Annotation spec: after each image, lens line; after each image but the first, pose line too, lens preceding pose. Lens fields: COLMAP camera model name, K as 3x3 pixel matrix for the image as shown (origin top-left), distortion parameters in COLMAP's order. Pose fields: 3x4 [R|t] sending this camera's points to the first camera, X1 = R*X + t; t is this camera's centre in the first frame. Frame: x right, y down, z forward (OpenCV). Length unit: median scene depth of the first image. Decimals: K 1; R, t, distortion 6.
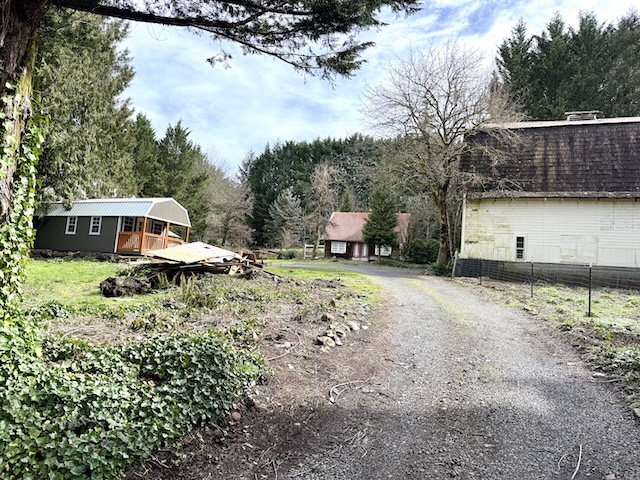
lens RADIAL K [[459.7, 0, 319.2], [0, 459.7, 235.4], [0, 0, 1]] dist [0.048838, -0.010311]
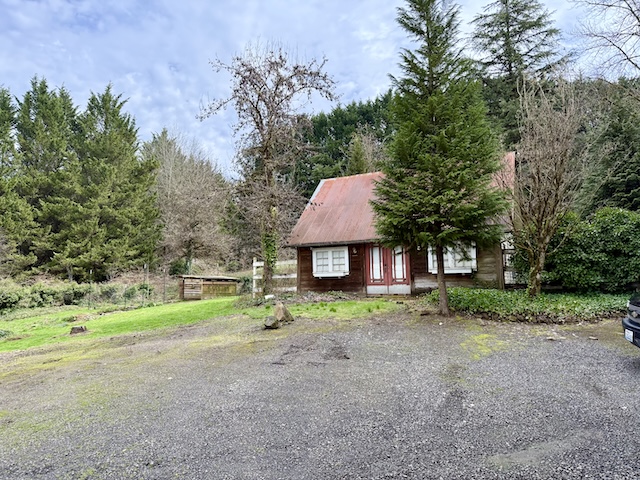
lens RADIAL K [[459.7, 0, 317.1], [0, 459.7, 241.2], [0, 0, 1]] dist [0.048838, -0.010311]
pose [[0.986090, -0.104845, -0.128972, 0.087703], [0.104981, 0.994457, -0.005762, 0.010805], [0.128861, -0.007858, 0.991632, 0.659259]]
